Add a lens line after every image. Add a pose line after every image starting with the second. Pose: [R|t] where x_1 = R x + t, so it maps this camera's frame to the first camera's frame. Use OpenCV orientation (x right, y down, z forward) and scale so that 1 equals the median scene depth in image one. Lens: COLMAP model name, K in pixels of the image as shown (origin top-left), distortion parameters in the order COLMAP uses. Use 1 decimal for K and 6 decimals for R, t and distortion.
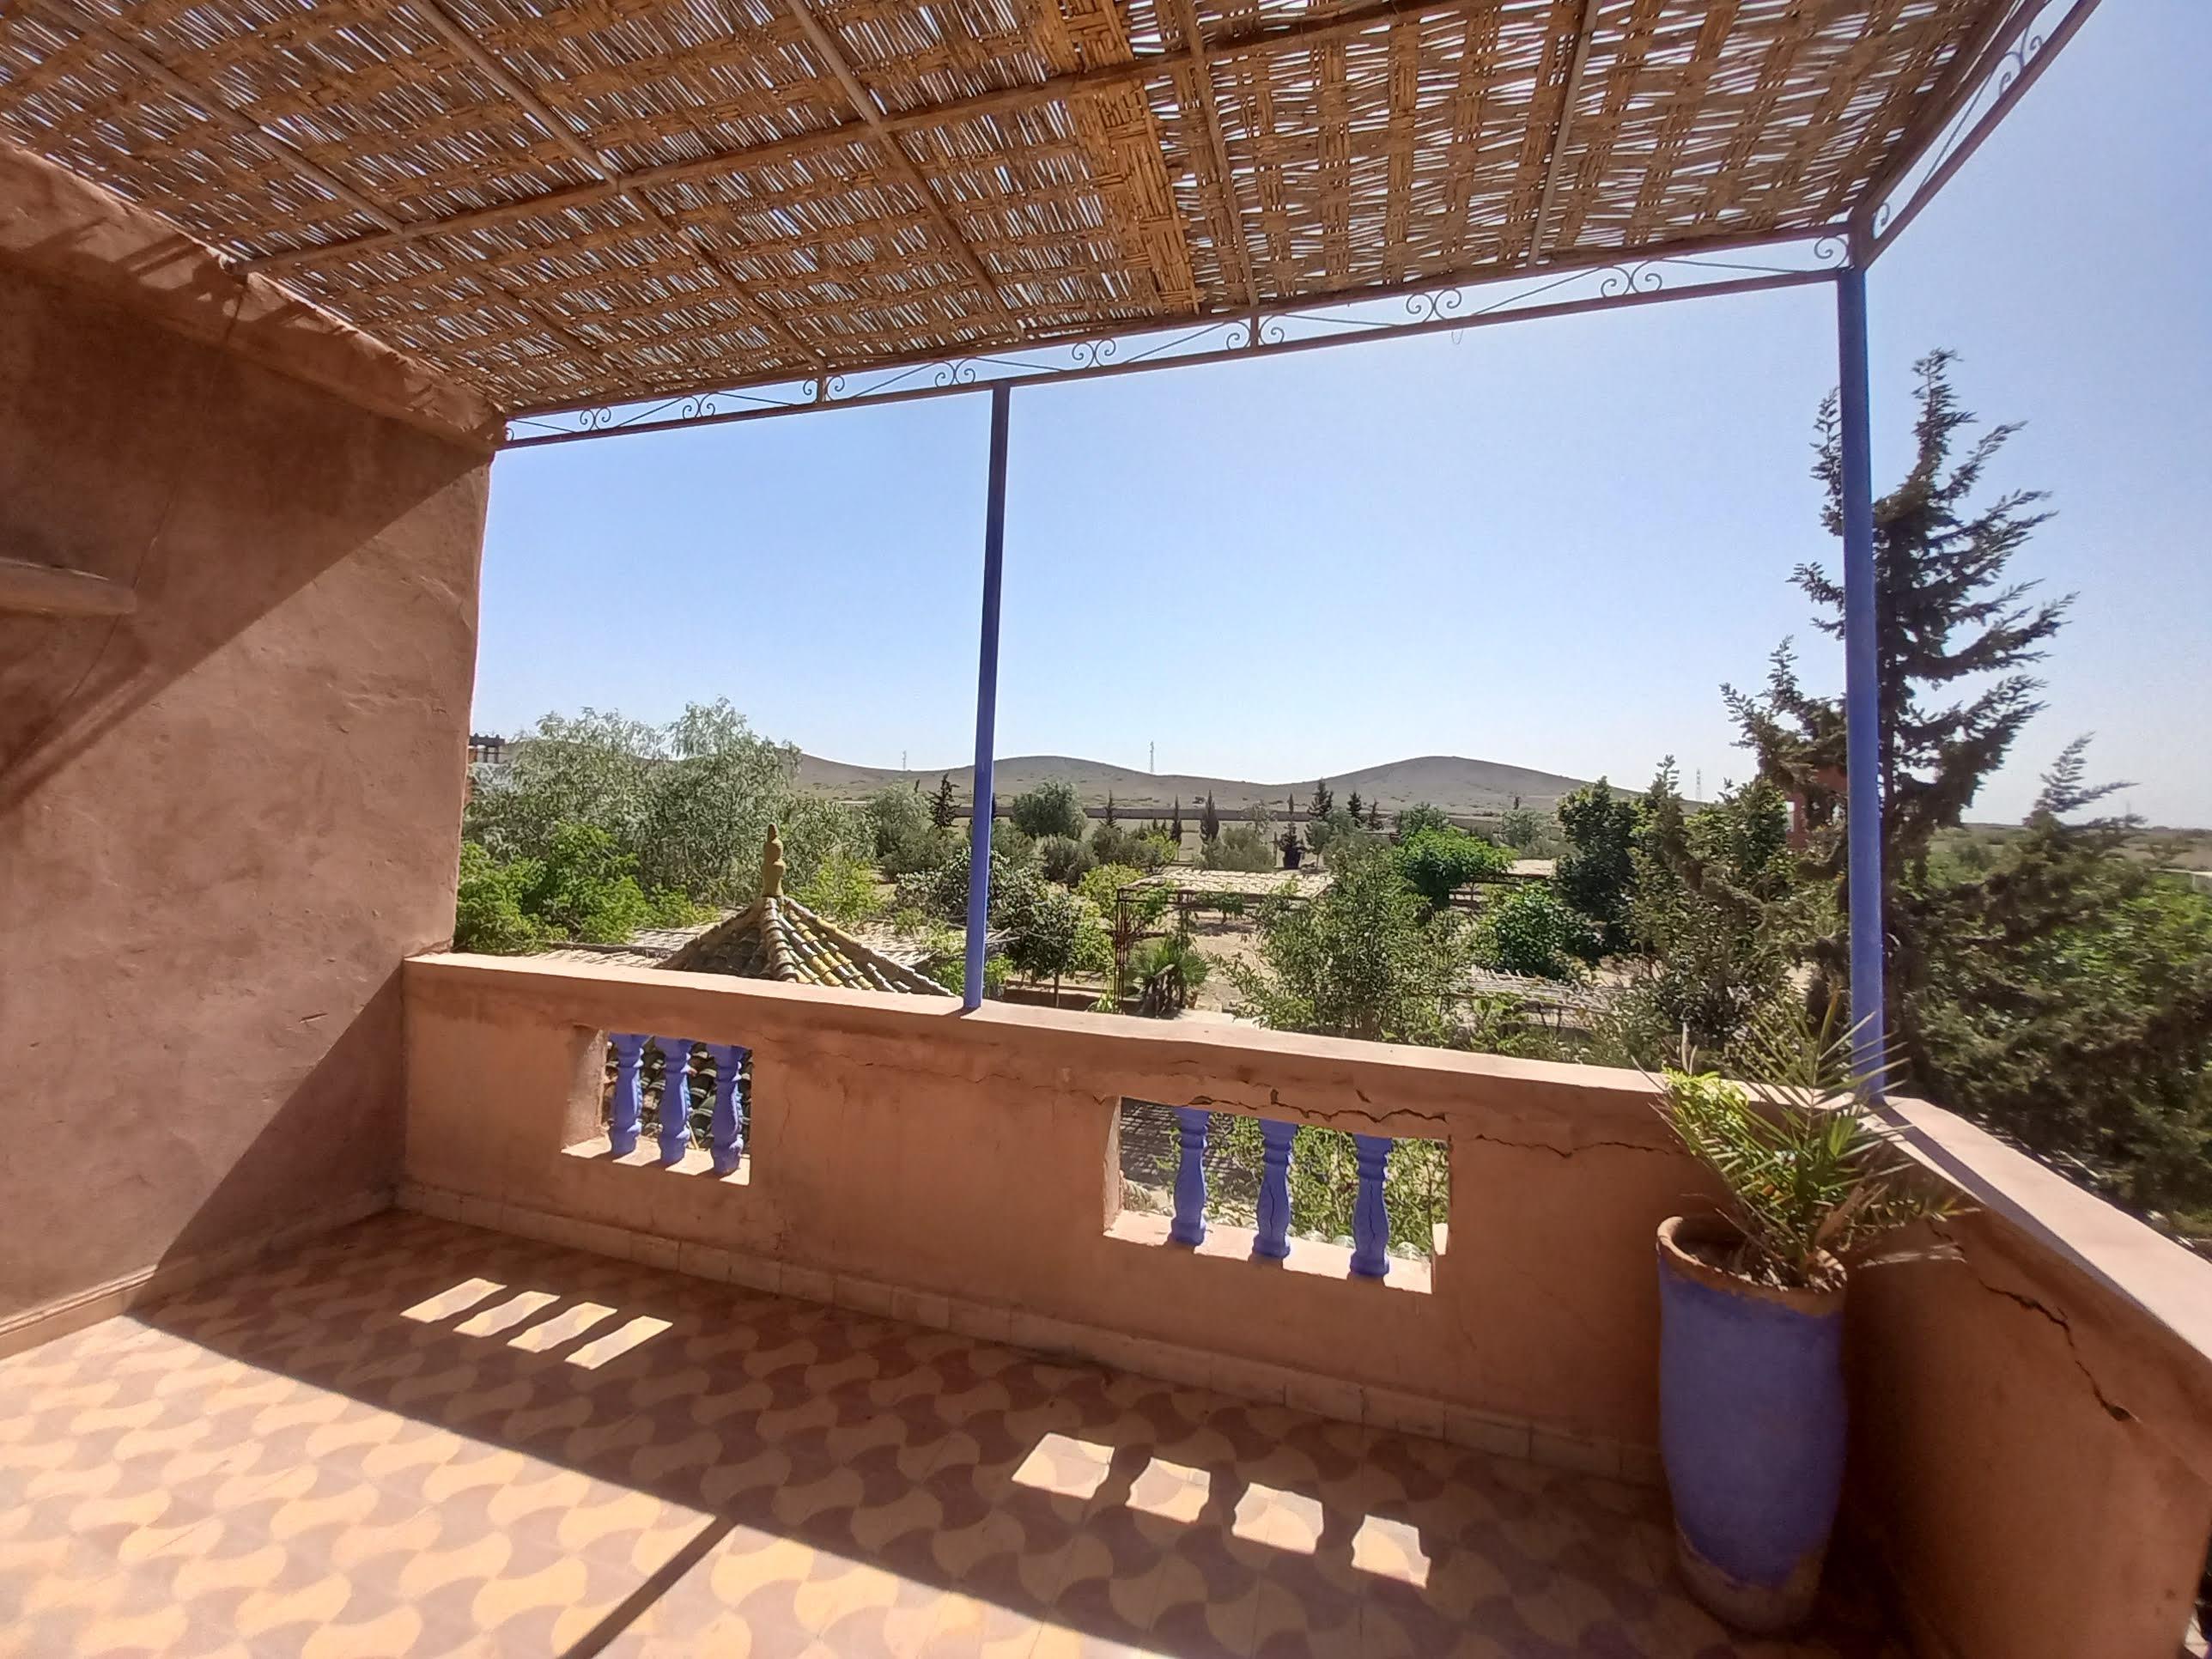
lens RADIAL K [[870.3, 0, 1126.8], [0, 870.3, 789.1], [0, 0, 1]] dist [-0.005324, -0.001838]
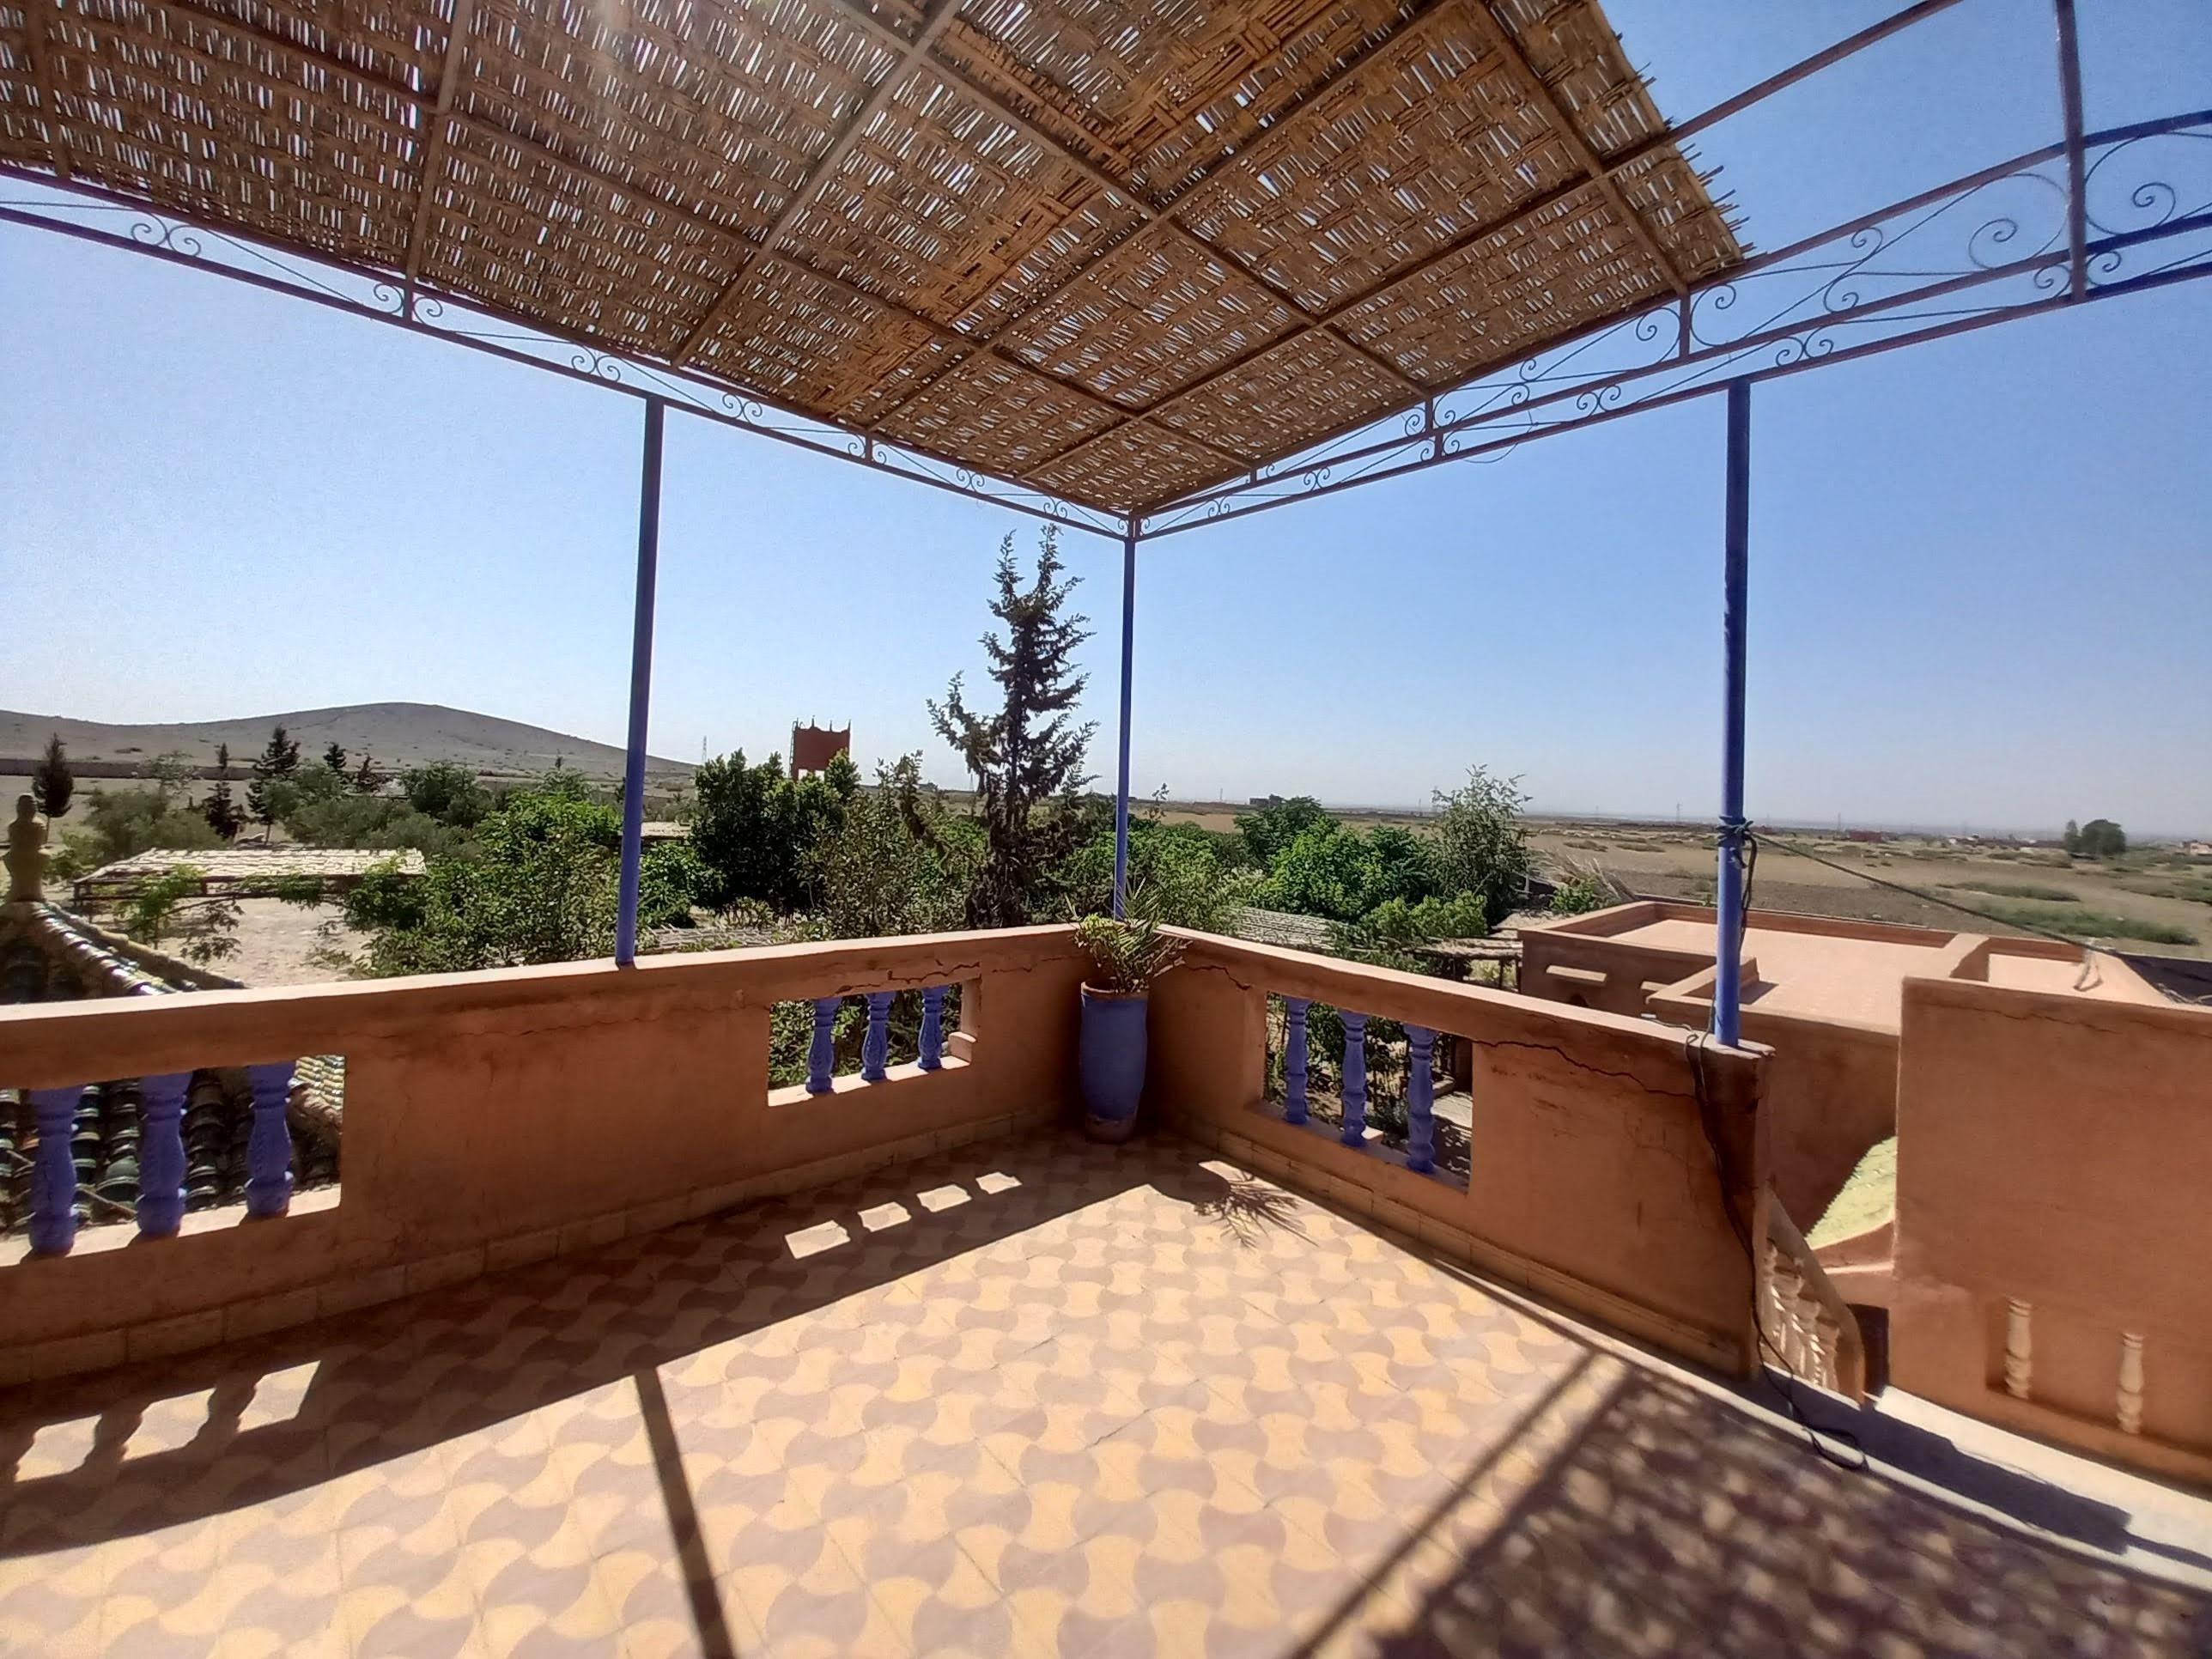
lens RADIAL K [[870.3, 0, 1111.5], [0, 870.3, 825.7], [0, 0, 1]] dist [-0.005324, -0.001838]
pose [[0.528877, -0.029564, 0.848183, -0.778881], [-0.043092, 0.997169, 0.061627, -0.019006], [-0.847604, -0.069142, 0.526106, -0.107998]]
